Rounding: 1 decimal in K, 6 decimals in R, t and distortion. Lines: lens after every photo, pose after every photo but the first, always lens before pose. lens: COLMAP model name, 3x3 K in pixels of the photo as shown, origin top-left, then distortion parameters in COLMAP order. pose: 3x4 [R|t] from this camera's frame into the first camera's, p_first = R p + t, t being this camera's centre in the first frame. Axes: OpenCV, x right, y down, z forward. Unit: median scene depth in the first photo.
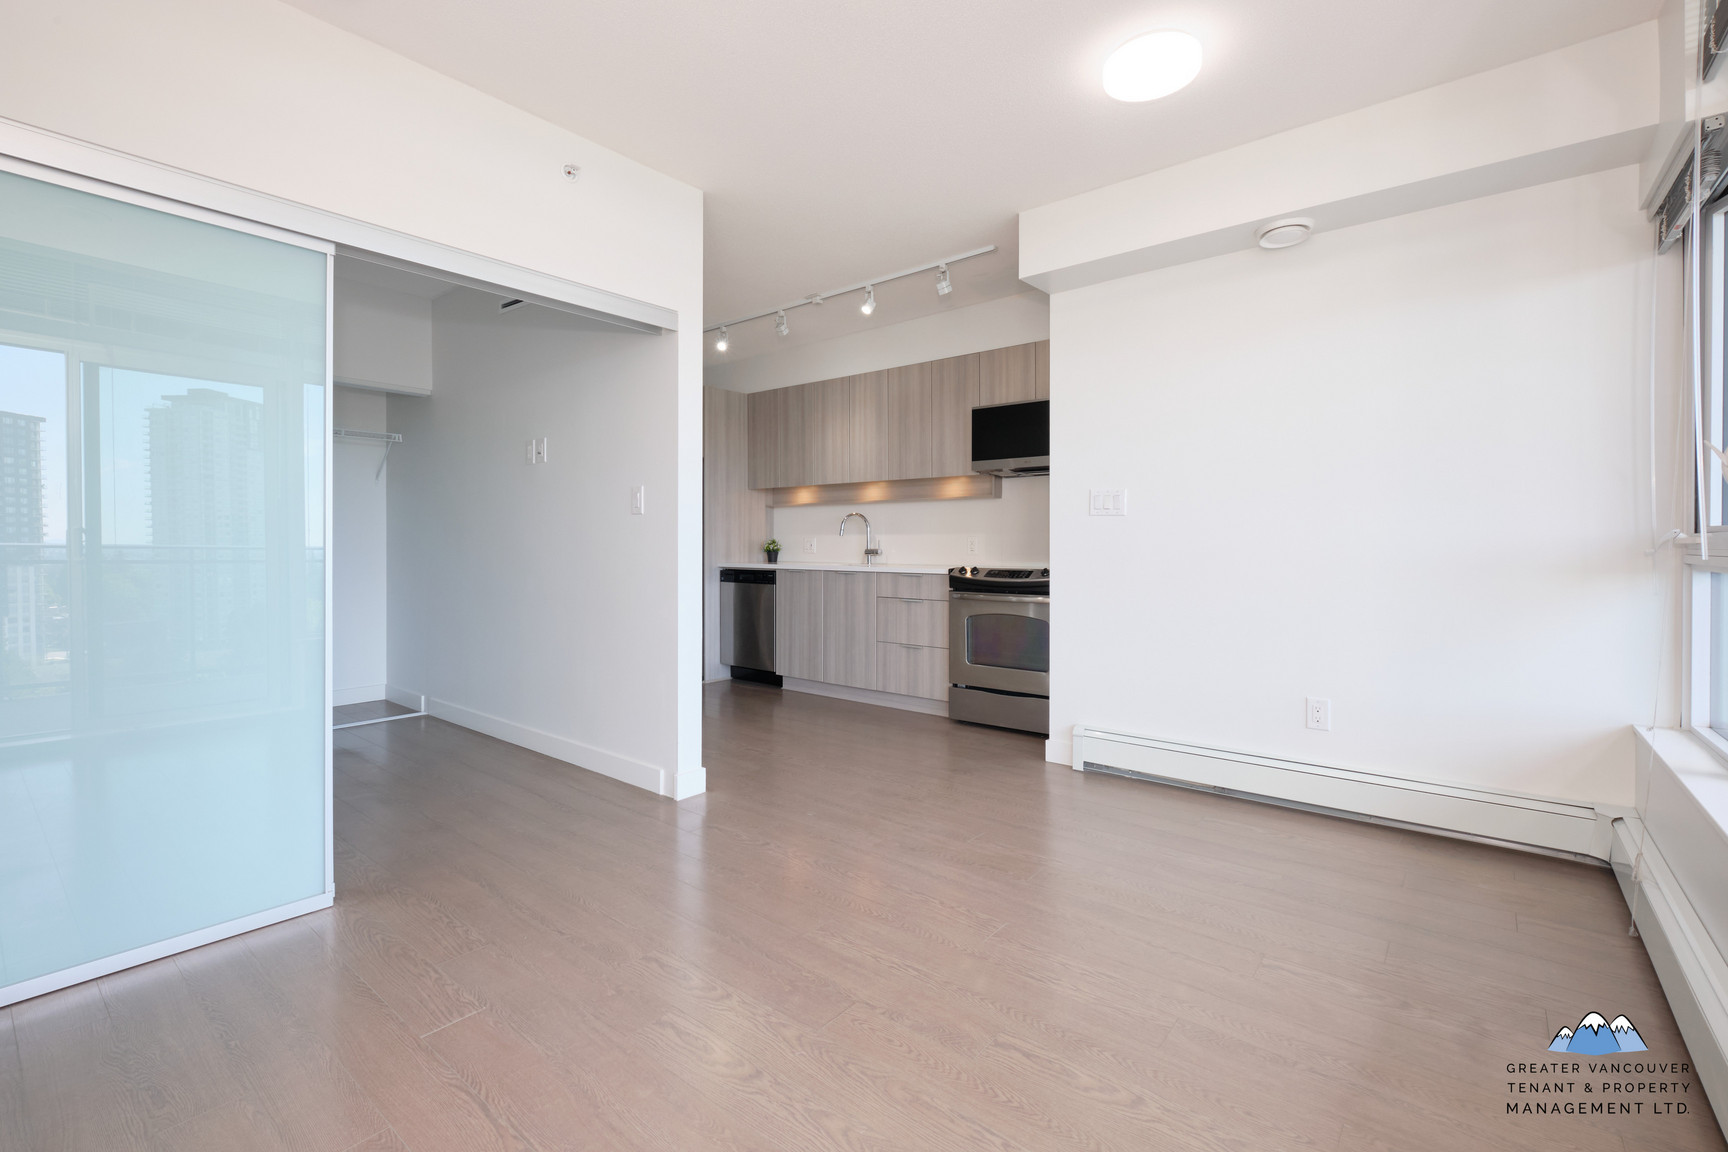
lens RADIAL K [[765.0, 0, 825.9], [0, 765.0, 549.4], [0, 0, 1]] dist [0.000283, -0.001902]
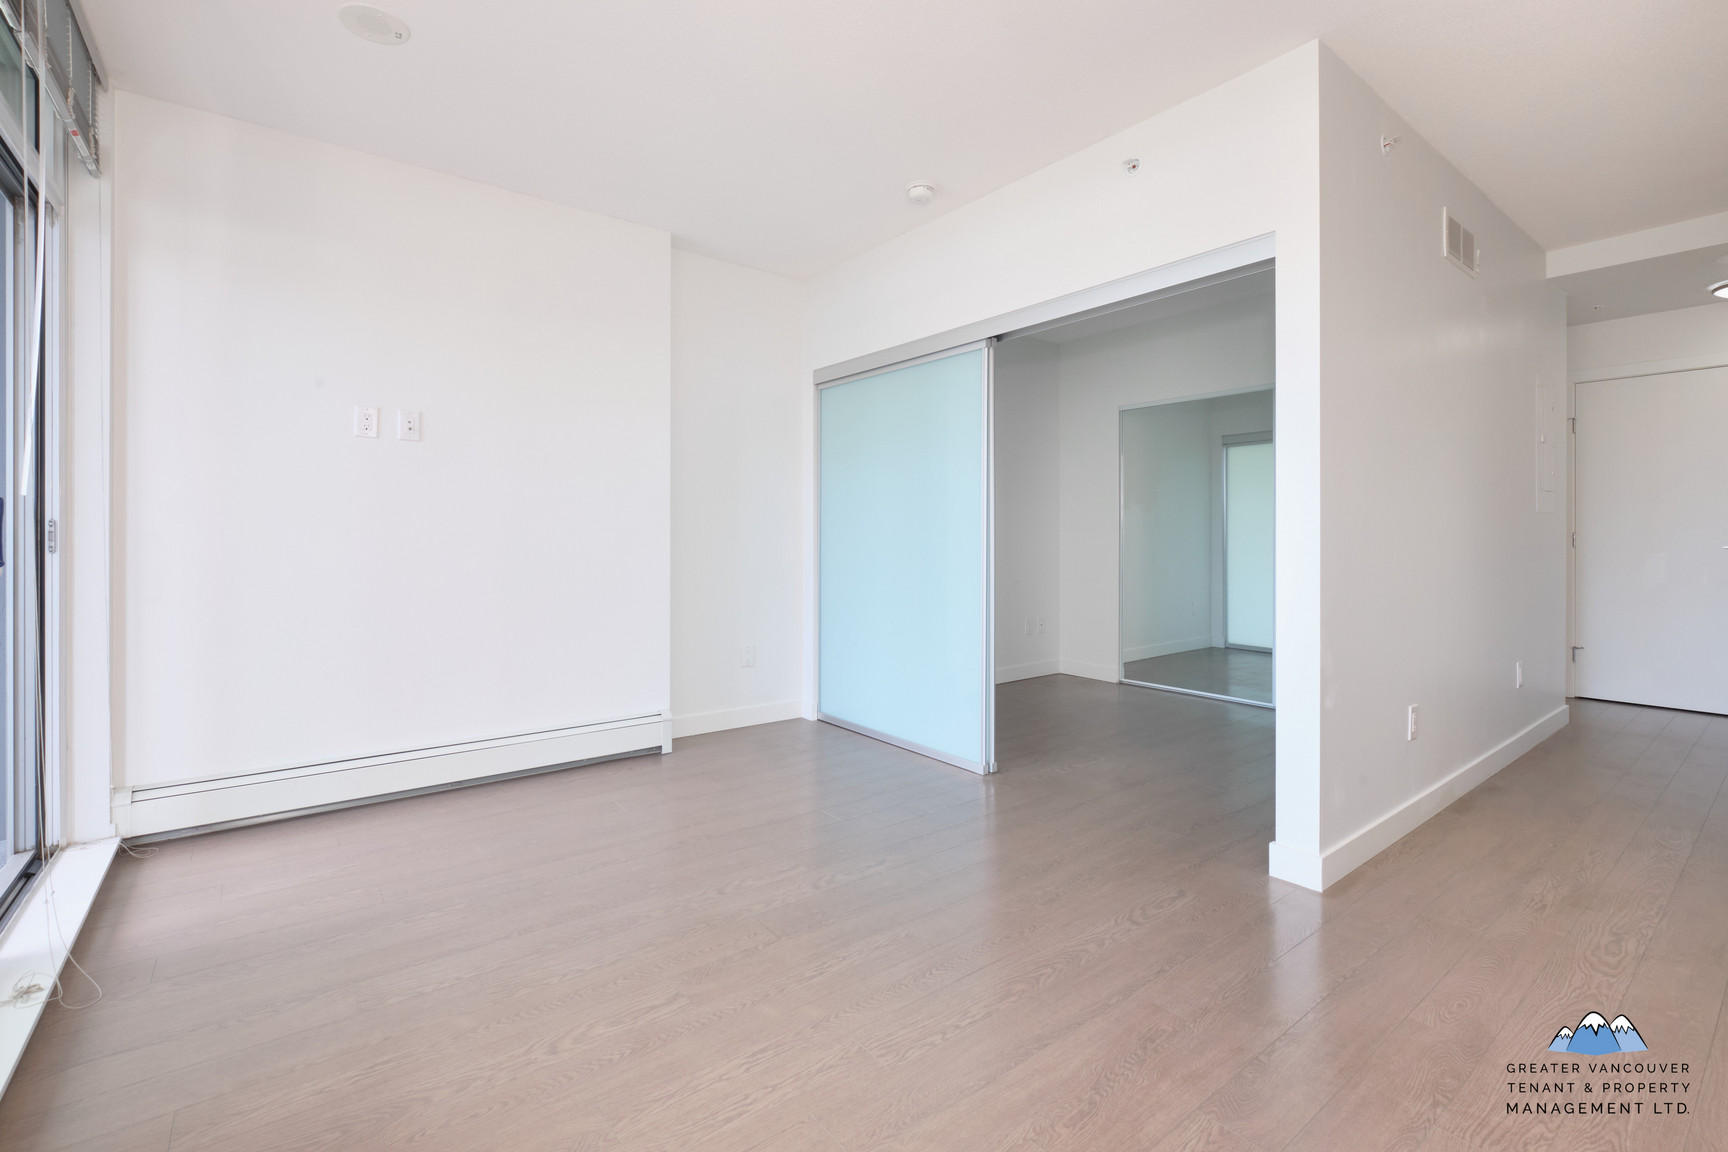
lens RADIAL K [[765.0, 0, 857.5], [0, 765.0, 540.5], [0, 0, 1]] dist [0.000283, -0.001902]
pose [[-0.202505, 0.001669, -0.979280, 1.288064], [-0.010455, 0.999938, 0.003867, -0.006595], [0.979225, 0.011021, -0.202475, 1.525111]]
